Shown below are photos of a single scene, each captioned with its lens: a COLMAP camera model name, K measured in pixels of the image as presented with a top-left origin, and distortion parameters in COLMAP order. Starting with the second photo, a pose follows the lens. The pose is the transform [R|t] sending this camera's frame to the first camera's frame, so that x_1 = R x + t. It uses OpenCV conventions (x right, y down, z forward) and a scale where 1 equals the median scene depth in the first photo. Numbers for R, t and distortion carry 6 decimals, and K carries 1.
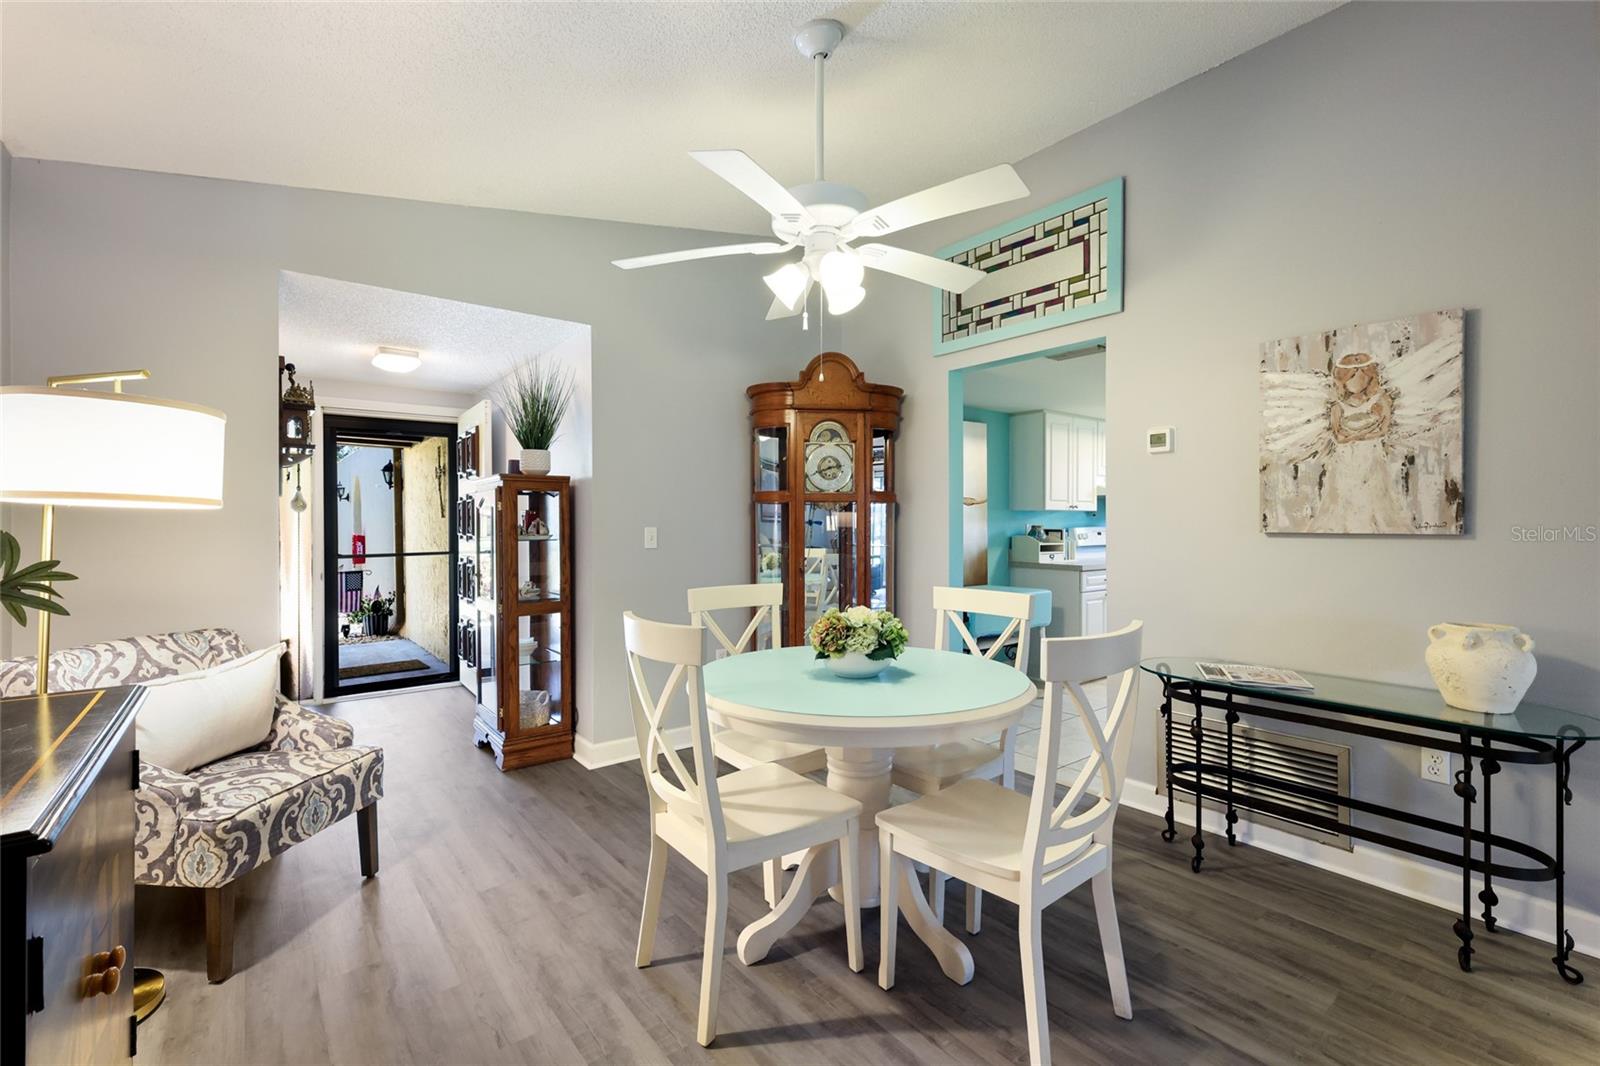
lens RADIAL K [[701.2, 0, 801.6], [0, 701.2, 528.4], [0, 0, 1]] dist [0.003757, 0.000466]
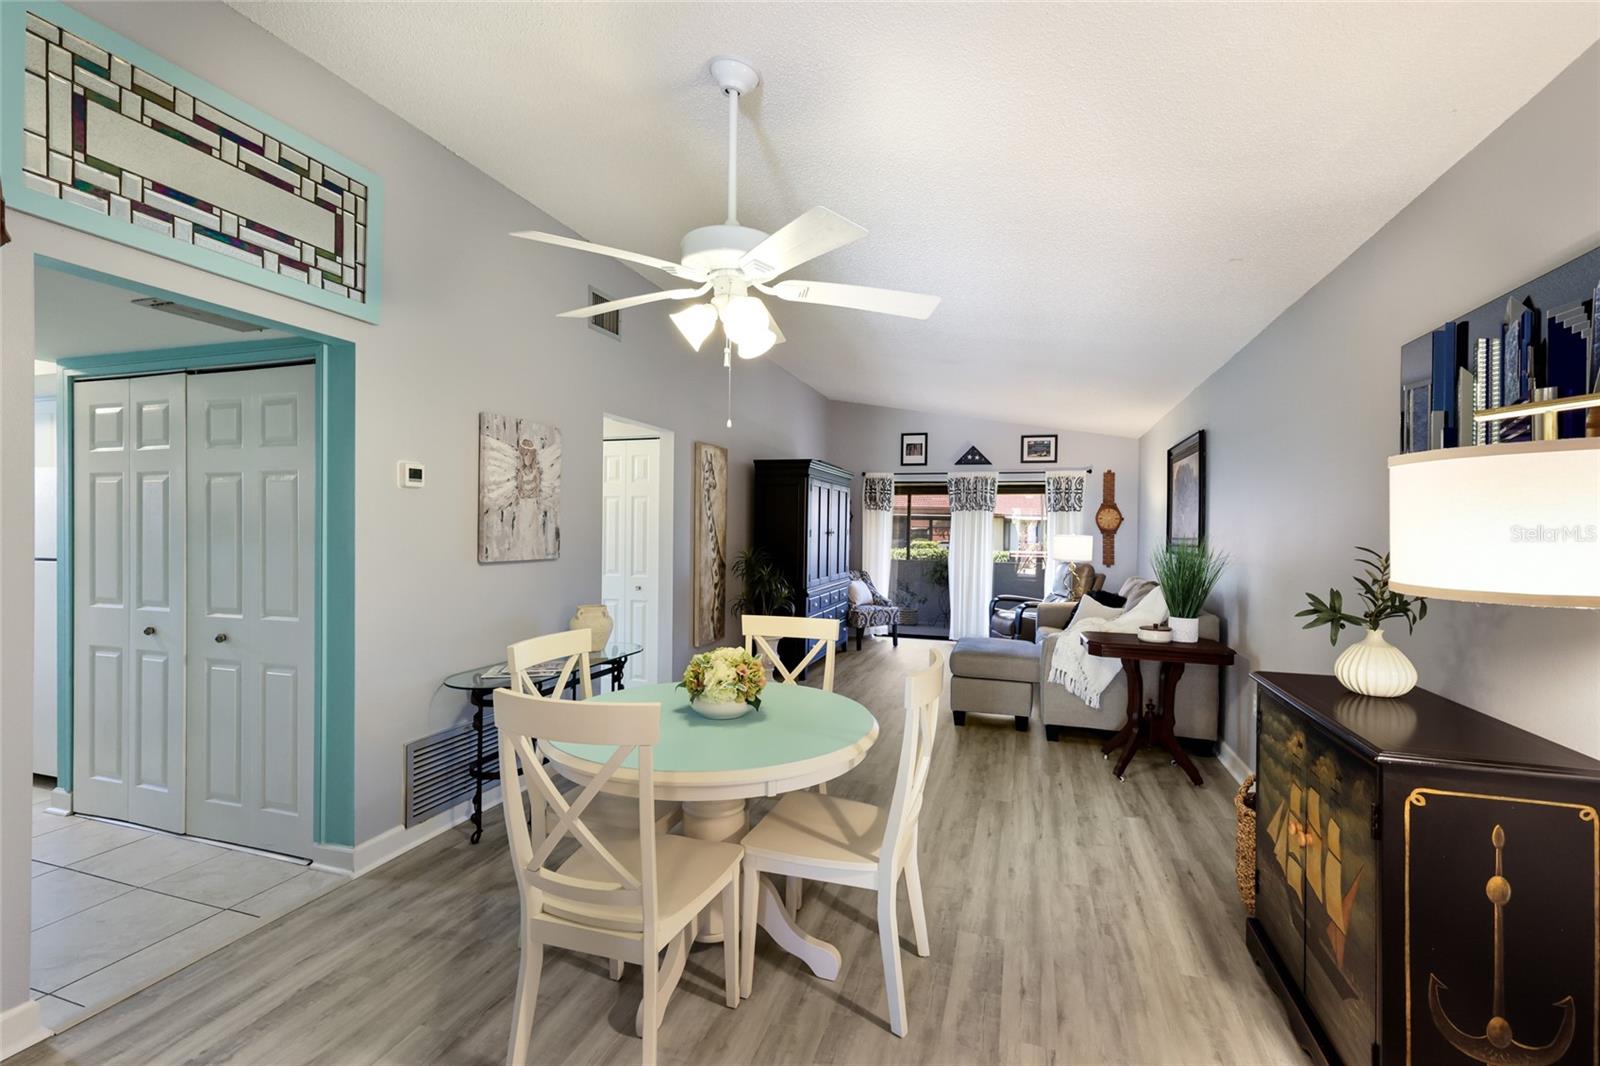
lens RADIAL K [[692.7, 0, 805.0], [0, 692.7, 534.5], [0, 0, 1]] dist [0.008869, 0.000223]
pose [[-0.555018, -0.010600, 0.831771, -0.521373], [-0.004462, 0.999942, 0.009766, -0.043765], [-0.831827, 0.001709, -0.555033, 0.904475]]
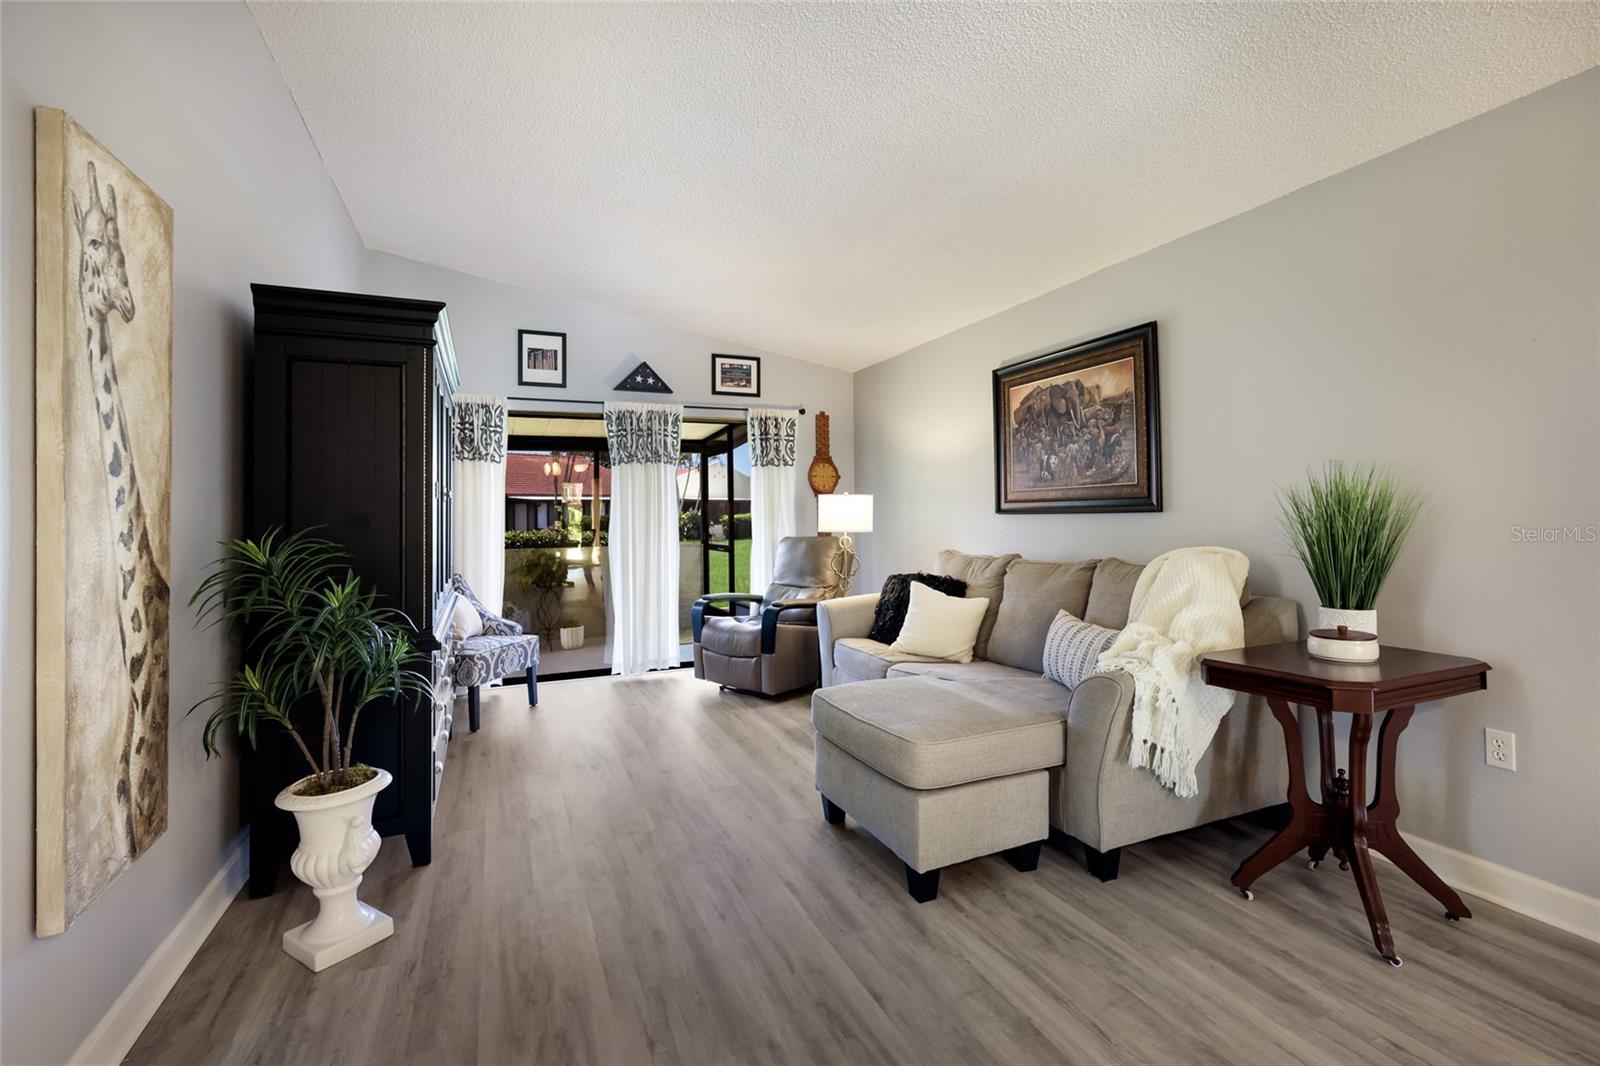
lens RADIAL K [[719.2, 0, 815.9], [0, 719.2, 500.4], [0, 0, 1]] dist [0.001435, 0.000060]
pose [[-0.967830, 0.021556, 0.250682, 0.374896], [0.019787, 0.999758, -0.009574, -0.003934], [-0.250827, -0.004306, -0.968022, 0.531236]]
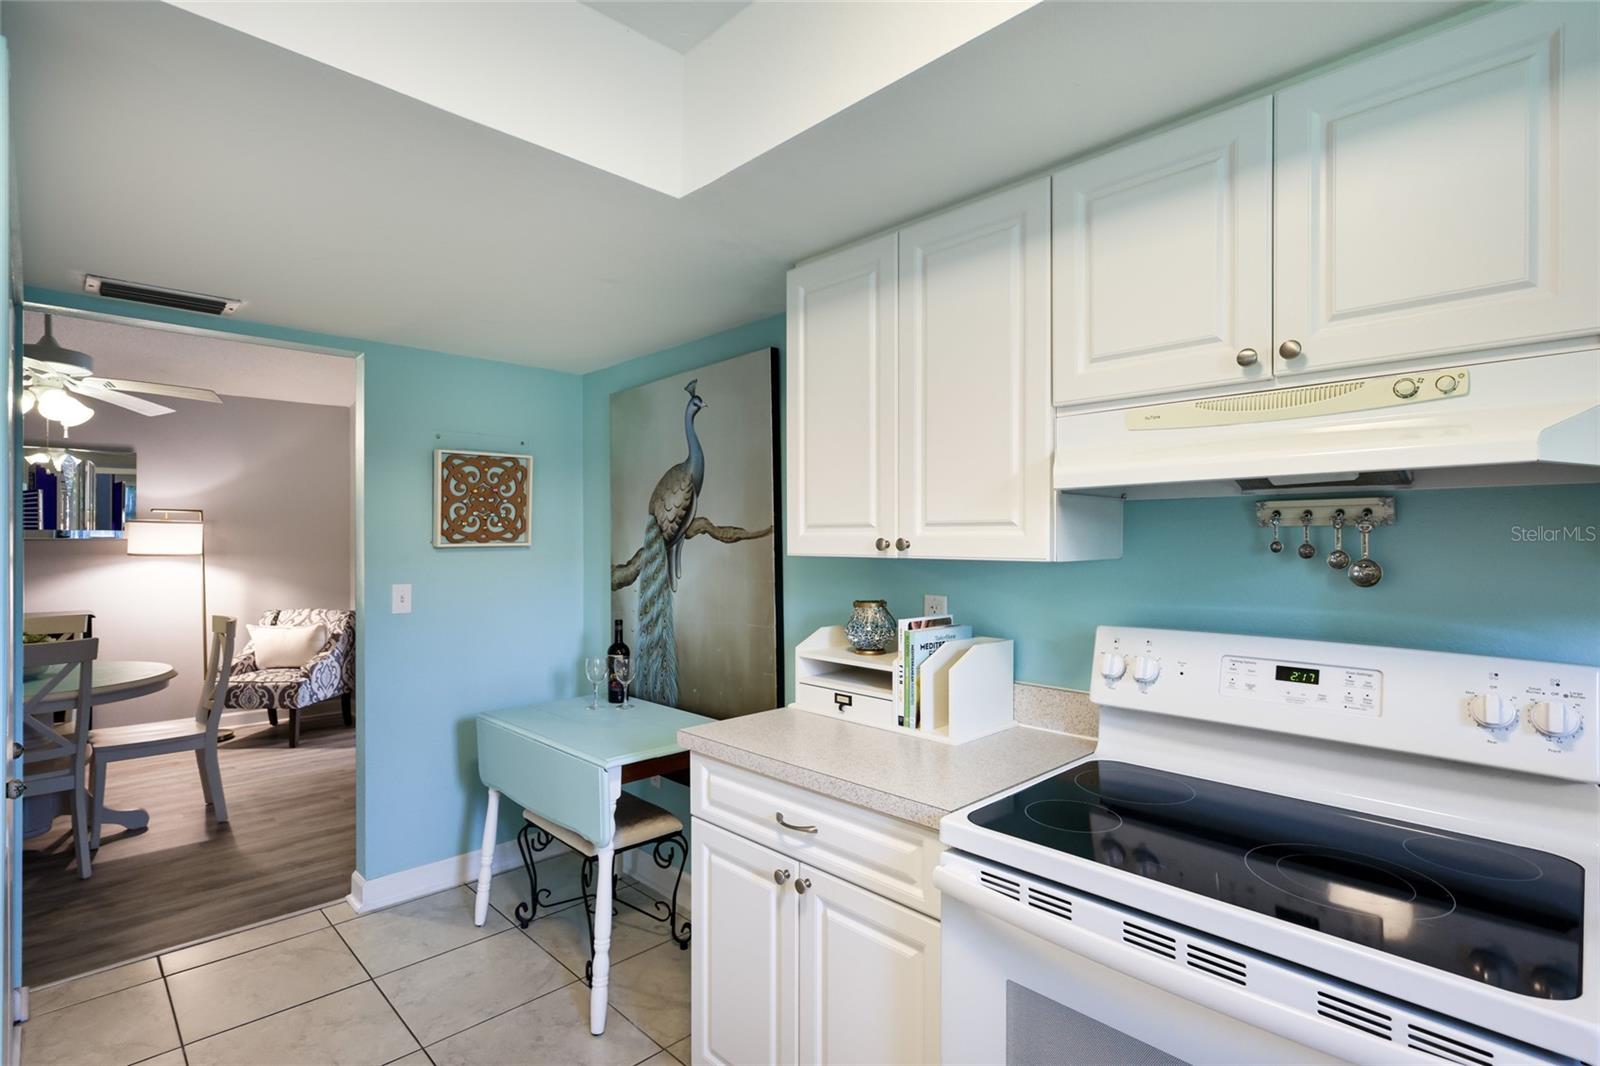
lens RADIAL K [[777.6, 0, 795.4], [0, 777.6, 537.8], [0, 0, 1]] dist [-0.000097, 0.001020]
pose [[0.100028, -0.001513, -0.994983, 1.113304], [-0.006757, 0.999975, -0.002200, -0.052036], [0.994962, 0.006943, 0.100015, 1.479976]]
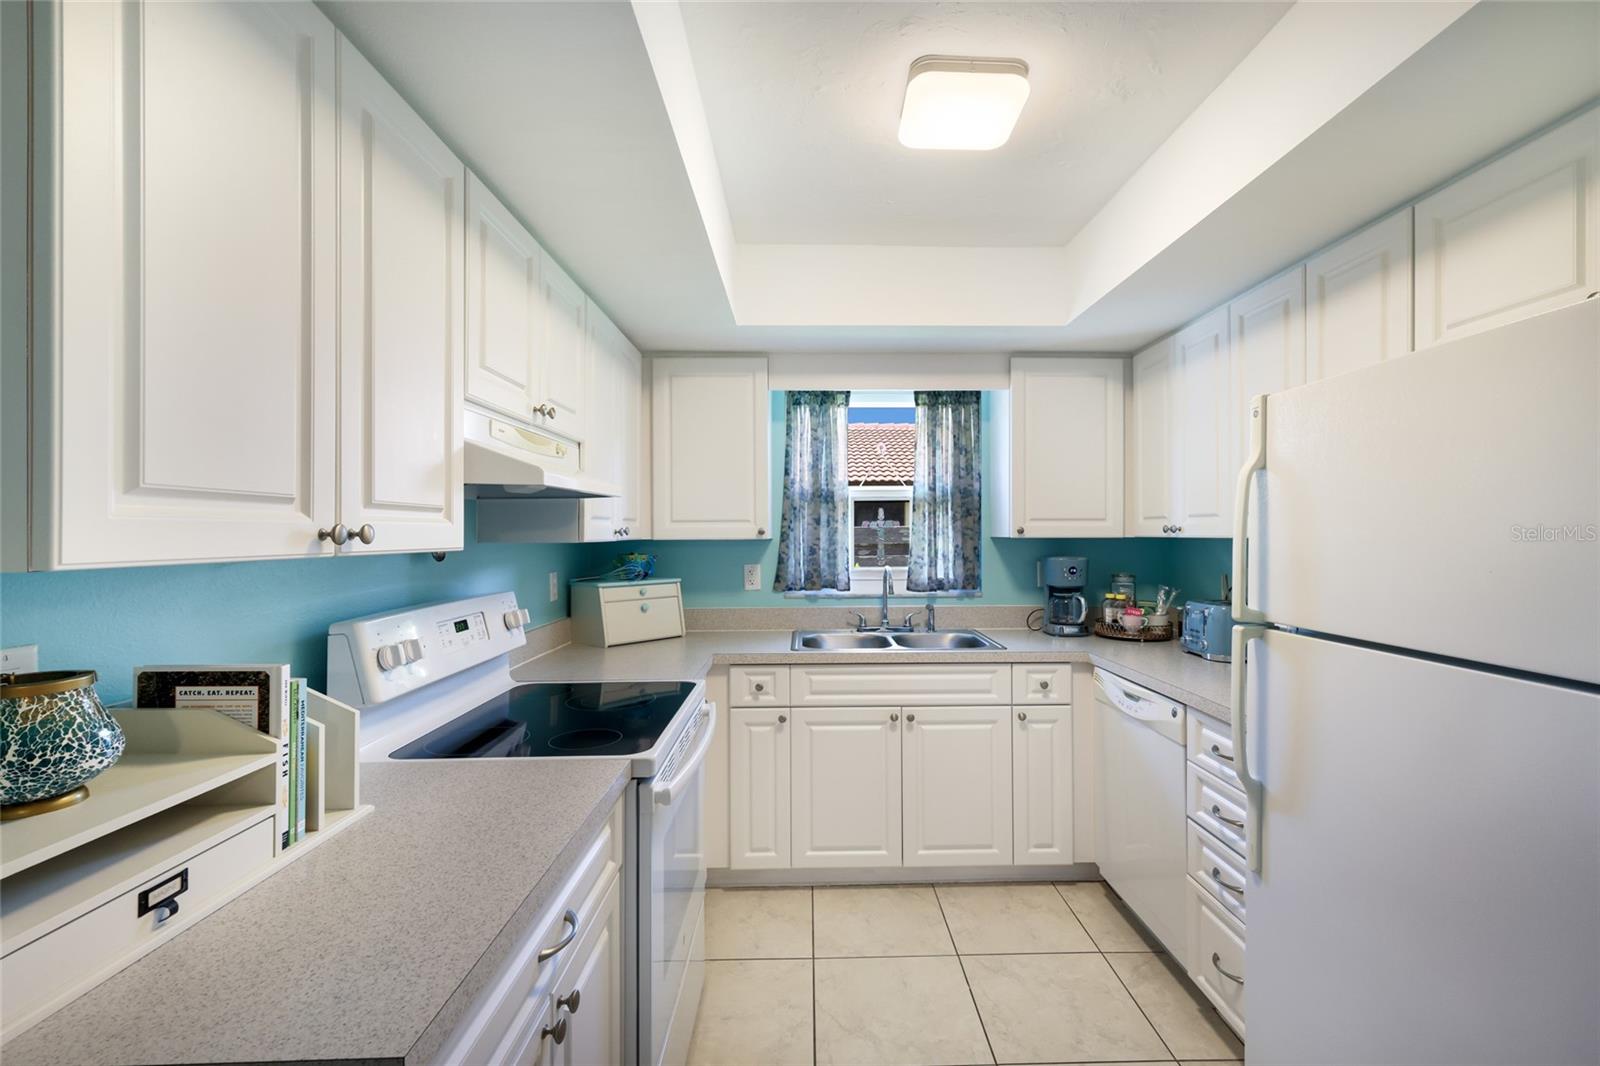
lens RADIAL K [[713.6, 0, 823.1], [0, 713.6, 530.9], [0, 0, 1]] dist [0.002568, 0.000384]
pose [[0.598905, 0.002586, 0.800816, 0.503046], [0.007219, 0.999937, -0.008627, -0.046961], [-0.800787, 0.010948, 0.598849, 1.268382]]
